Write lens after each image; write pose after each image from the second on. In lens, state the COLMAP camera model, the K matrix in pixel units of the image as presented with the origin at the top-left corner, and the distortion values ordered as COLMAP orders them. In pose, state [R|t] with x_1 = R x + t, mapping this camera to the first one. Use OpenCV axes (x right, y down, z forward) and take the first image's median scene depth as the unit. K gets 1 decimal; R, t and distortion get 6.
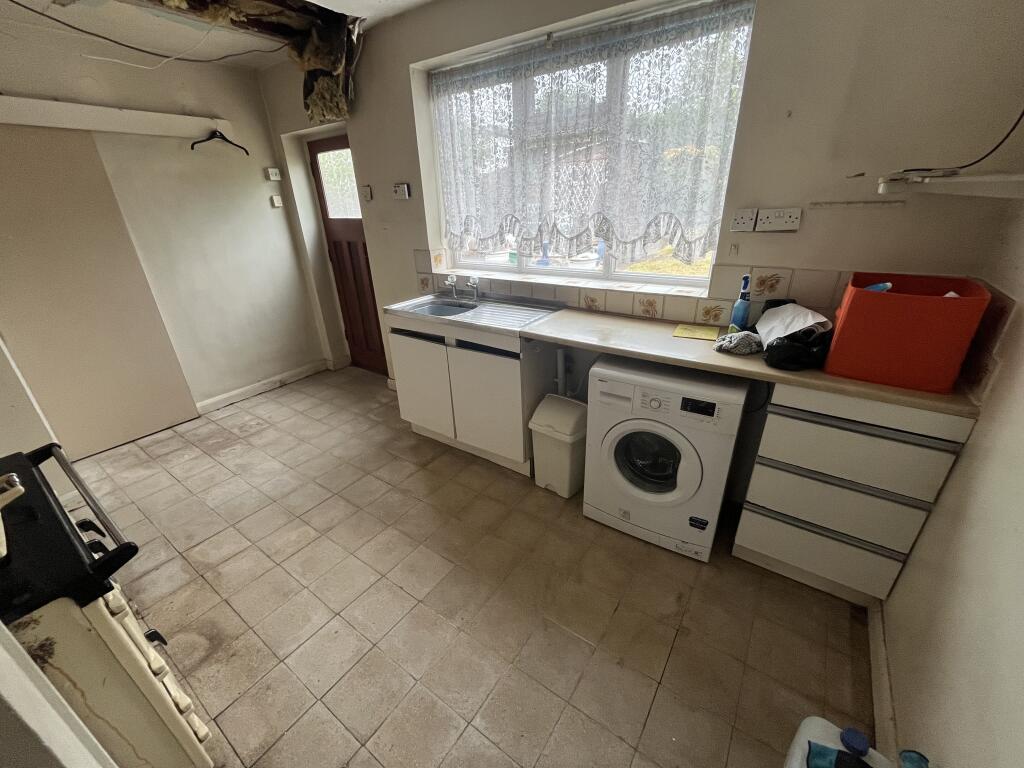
lens RADIAL K [[418.7, 0, 511.6], [0, 418.7, 385.3], [0, 0, 1]] dist [-0.006105, 0.000883]
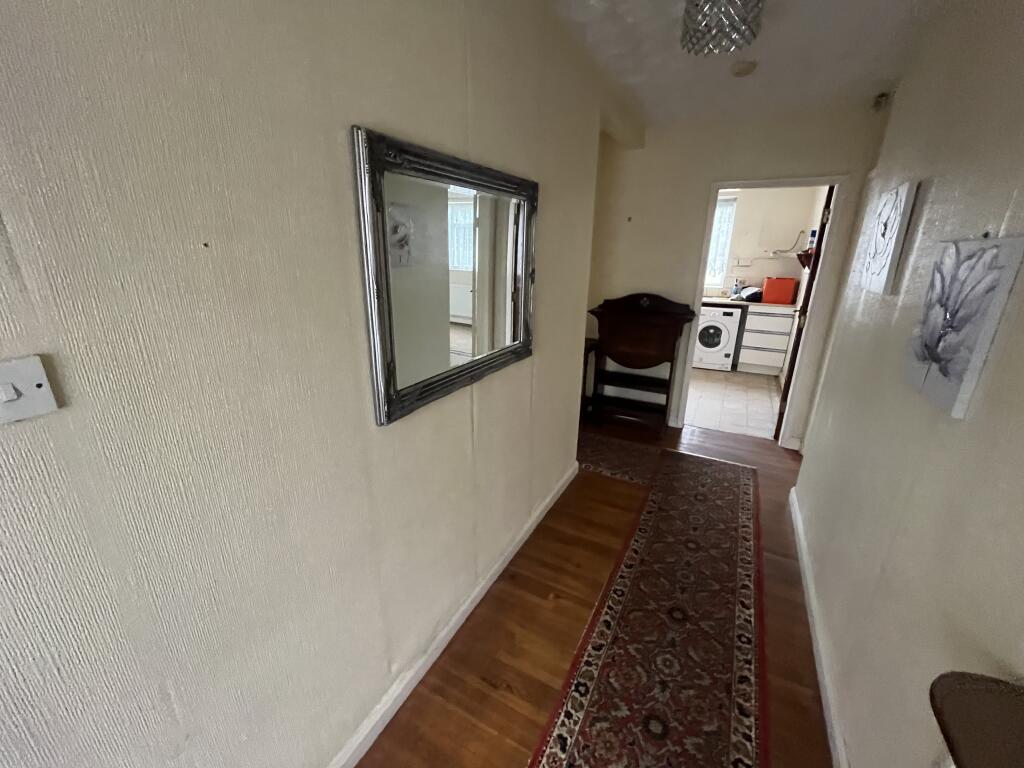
lens RADIAL K [[418.7, 0, 509.9], [0, 418.7, 383.0], [0, 0, 1]] dist [-0.006105, 0.000883]
pose [[0.993418, 0.002634, 0.114516, -1.495254], [0.010638, 0.993294, -0.115127, 0.860184], [-0.114051, 0.115588, 0.986728, -1.835629]]
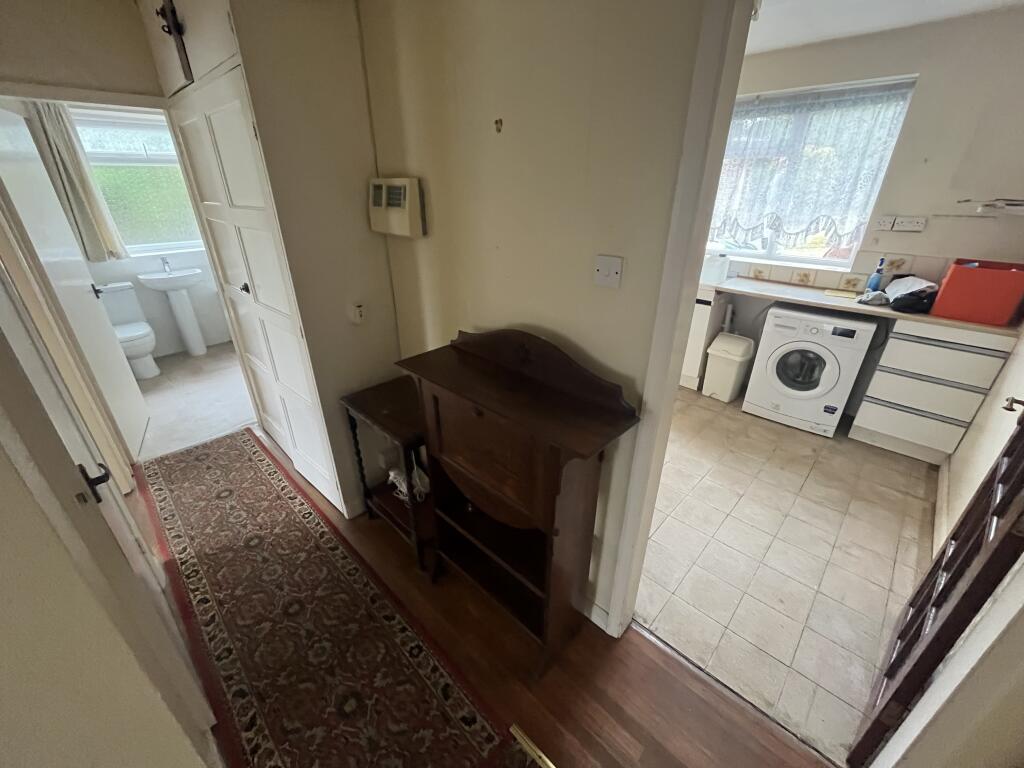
lens RADIAL K [[418.7, 0, 511.1], [0, 418.7, 384.6], [0, 0, 1]] dist [-0.006105, 0.000883]
pose [[0.985485, 0.100091, -0.137118, -0.553076], [-0.096430, 0.994789, 0.033101, 0.293590], [0.139717, -0.019398, 0.990001, -0.762774]]
